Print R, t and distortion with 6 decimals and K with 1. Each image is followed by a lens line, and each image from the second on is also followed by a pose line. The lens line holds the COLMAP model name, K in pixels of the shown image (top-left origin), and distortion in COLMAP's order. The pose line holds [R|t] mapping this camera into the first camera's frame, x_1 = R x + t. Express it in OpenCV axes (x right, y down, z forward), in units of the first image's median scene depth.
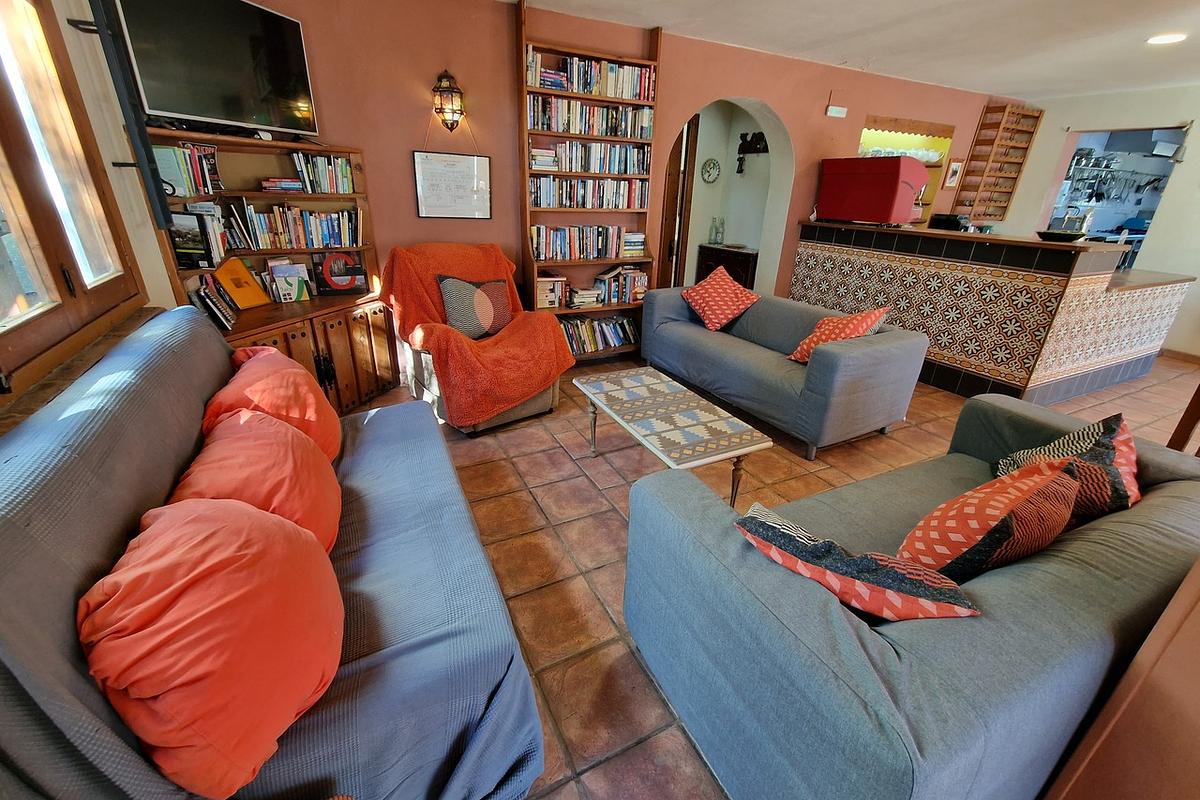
lens RADIAL K [[490.6, 0, 595.6], [0, 490.6, 391.1], [0, 0, 1]] dist [0.001899, -0.003002]
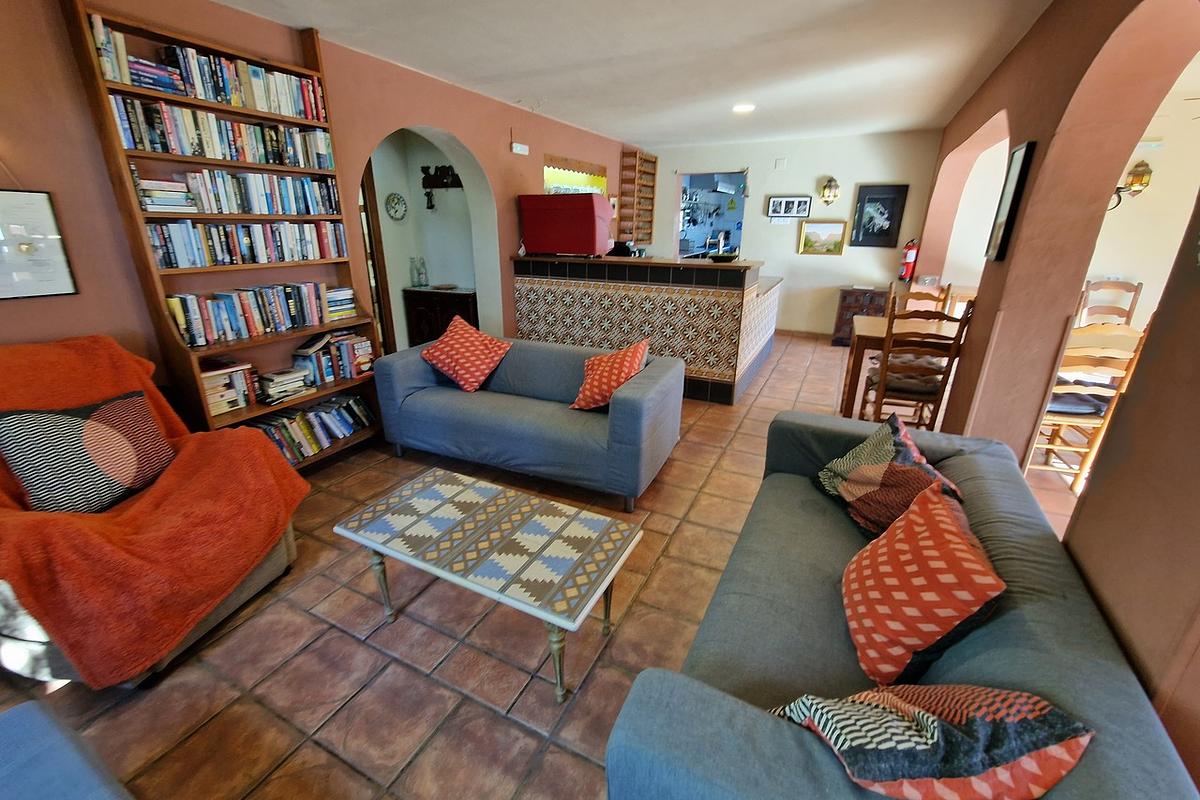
lens RADIAL K [[490.6, 0, 595.6], [0, 490.6, 391.1], [0, 0, 1]] dist [0.001899, -0.003002]
pose [[0.799588, -0.219340, 0.559061, -0.067614], [0.249202, 0.968168, 0.023431, -0.092882], [-0.546404, 0.120584, 0.828795, 0.178233]]
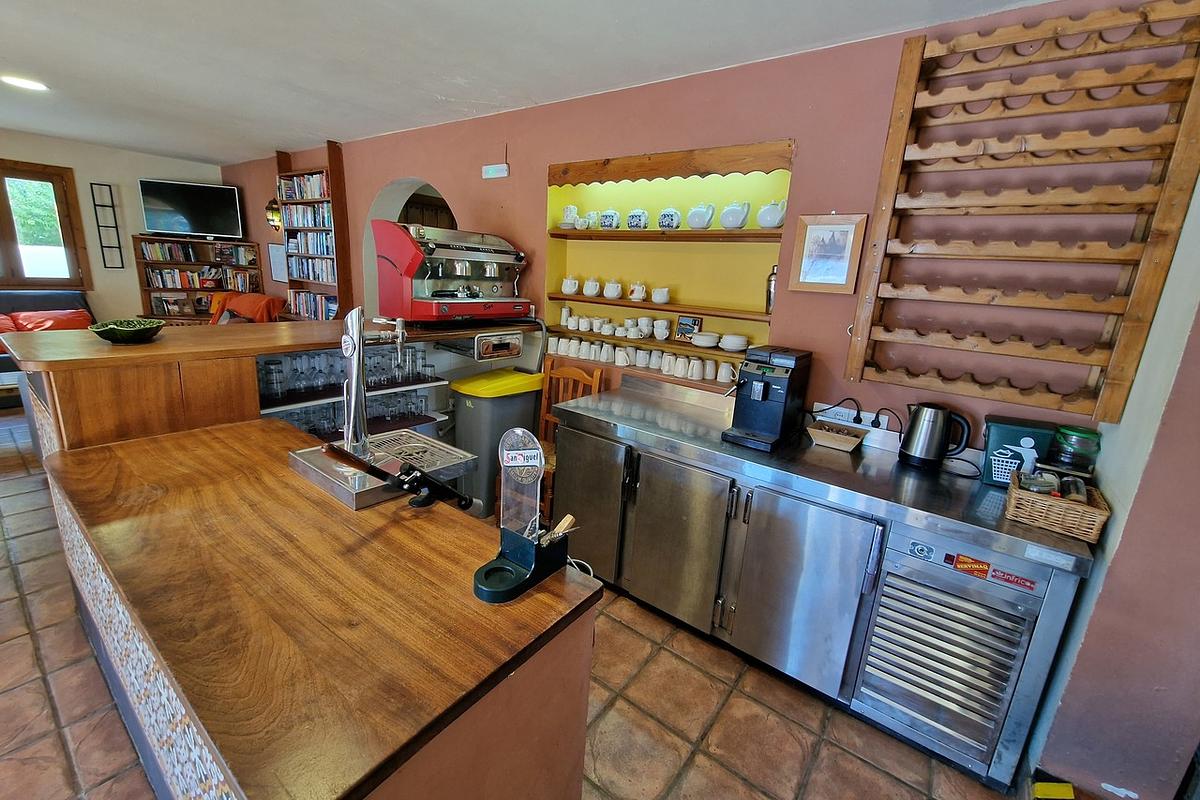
lens RADIAL K [[490.6, 0, 595.6], [0, 490.6, 391.1], [0, 0, 1]] dist [0.001899, -0.003002]
pose [[0.444780, 0.239456, -0.863036, 1.533908], [-0.361085, 0.929759, 0.071877, -0.467098], [0.819627, 0.279660, 0.500002, 1.056235]]
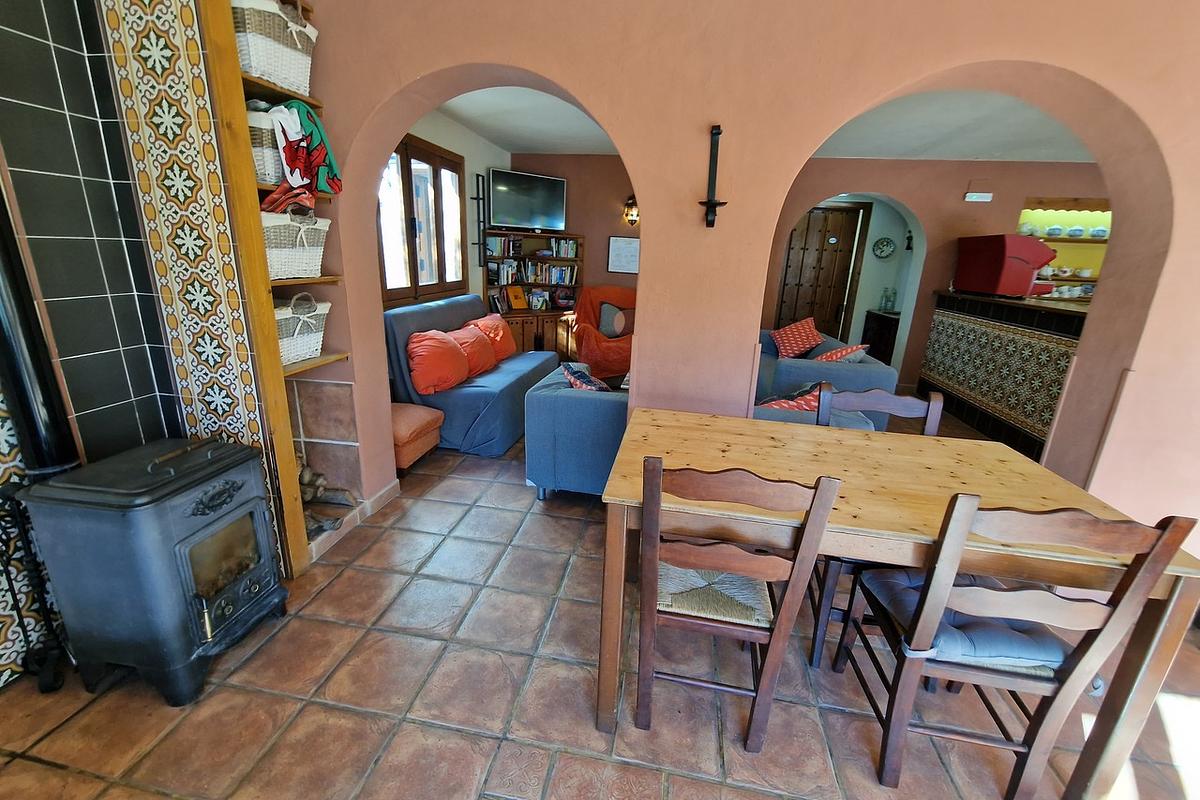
lens RADIAL K [[490.6, 0, 595.6], [0, 490.6, 391.1], [0, 0, 1]] dist [0.001899, -0.003002]
pose [[0.806286, 0.166859, -0.567504, 0.611968], [-0.244819, 0.967496, -0.063363, 0.166901], [0.538486, 0.190024, 0.820929, -0.355381]]
